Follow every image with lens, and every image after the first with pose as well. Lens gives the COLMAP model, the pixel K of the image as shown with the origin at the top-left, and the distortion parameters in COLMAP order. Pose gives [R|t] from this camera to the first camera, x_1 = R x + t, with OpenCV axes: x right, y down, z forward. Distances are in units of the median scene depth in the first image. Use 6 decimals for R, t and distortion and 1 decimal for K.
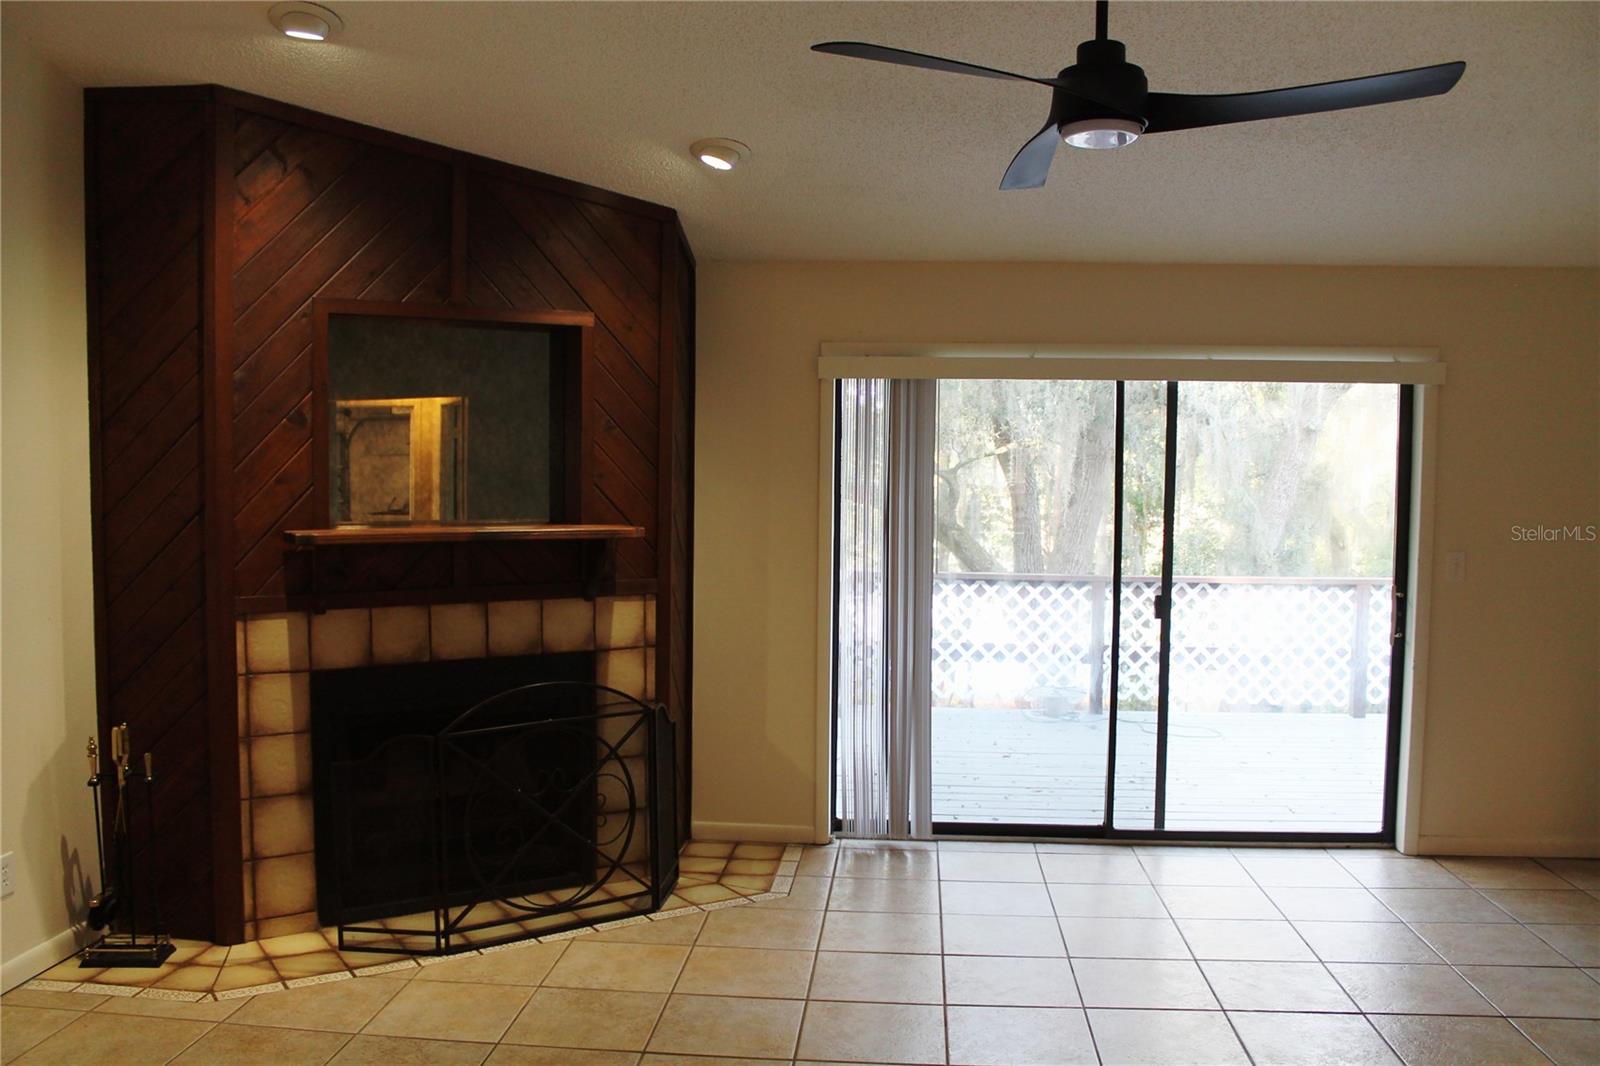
lens RADIAL K [[1352.1, 0, 797.8], [0, 1352.1, 551.8], [0, 0, 1]] dist [-0.166948, 0.163814]
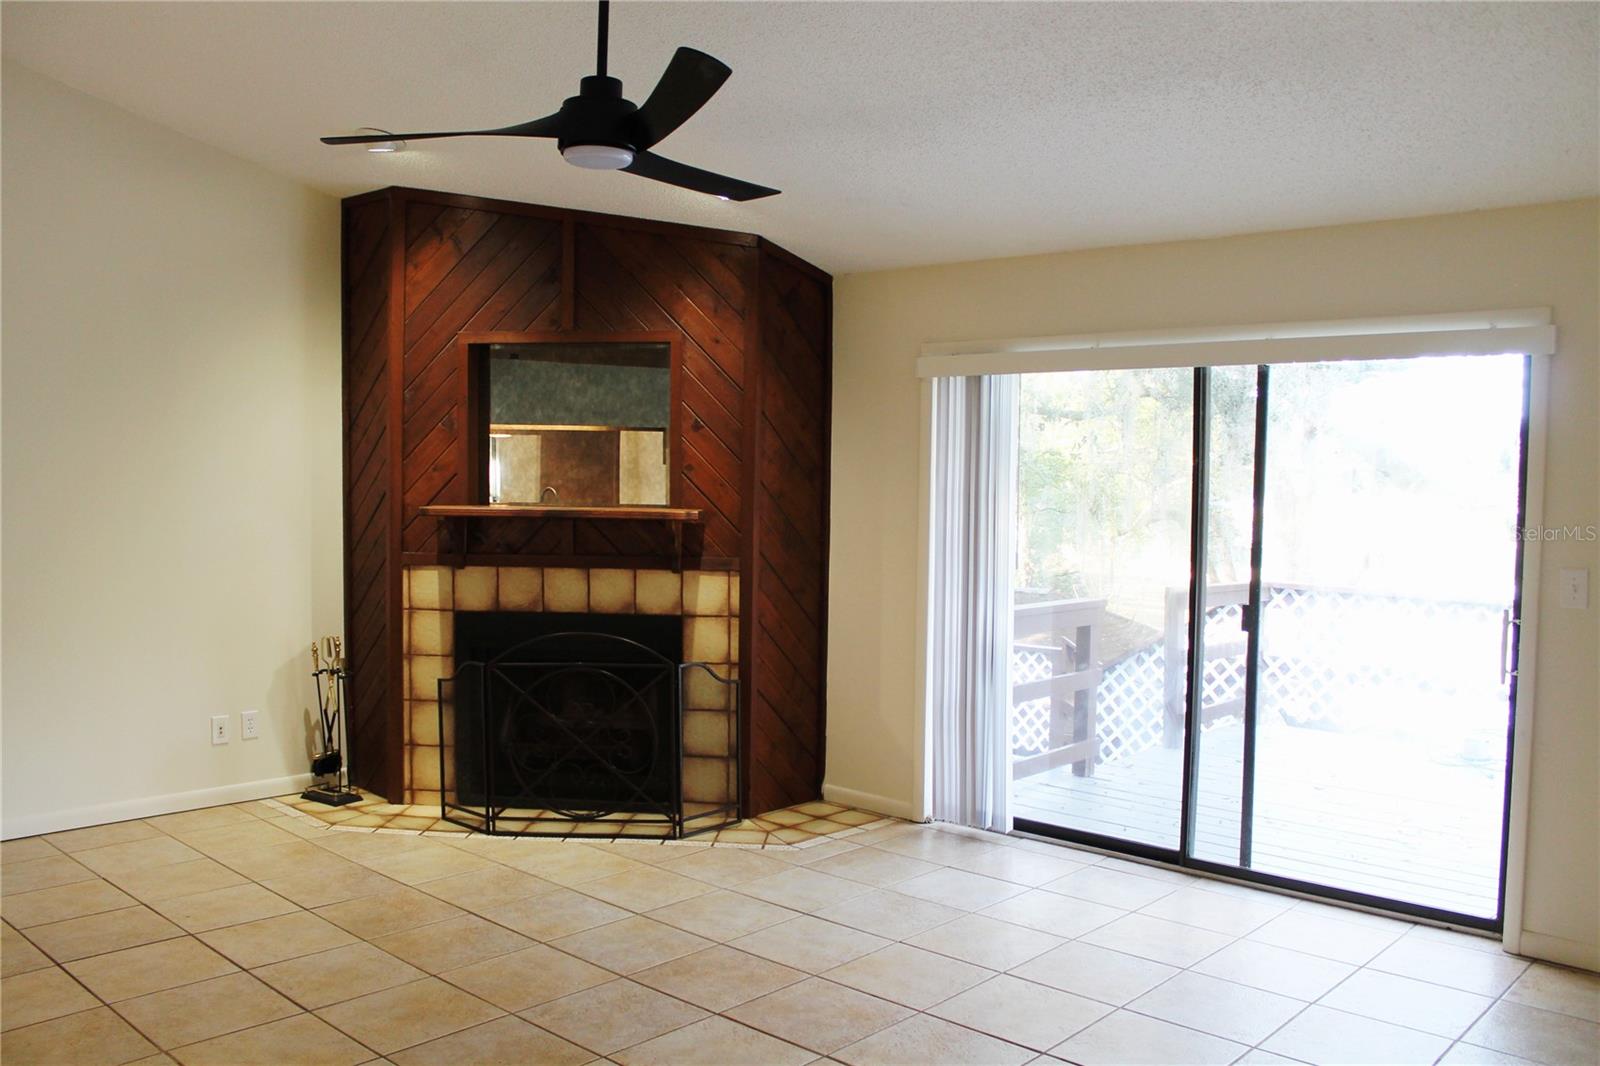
lens RADIAL K [[1352.1, 0, 797.8], [0, 1352.1, 551.8], [0, 0, 1]] dist [-0.166948, 0.163814]
pose [[0.790932, 0.038505, -0.610692, 0.654141], [-0.045221, 0.998967, 0.004418, 0.007654], [0.610231, 0.024122, 0.791856, 0.123694]]
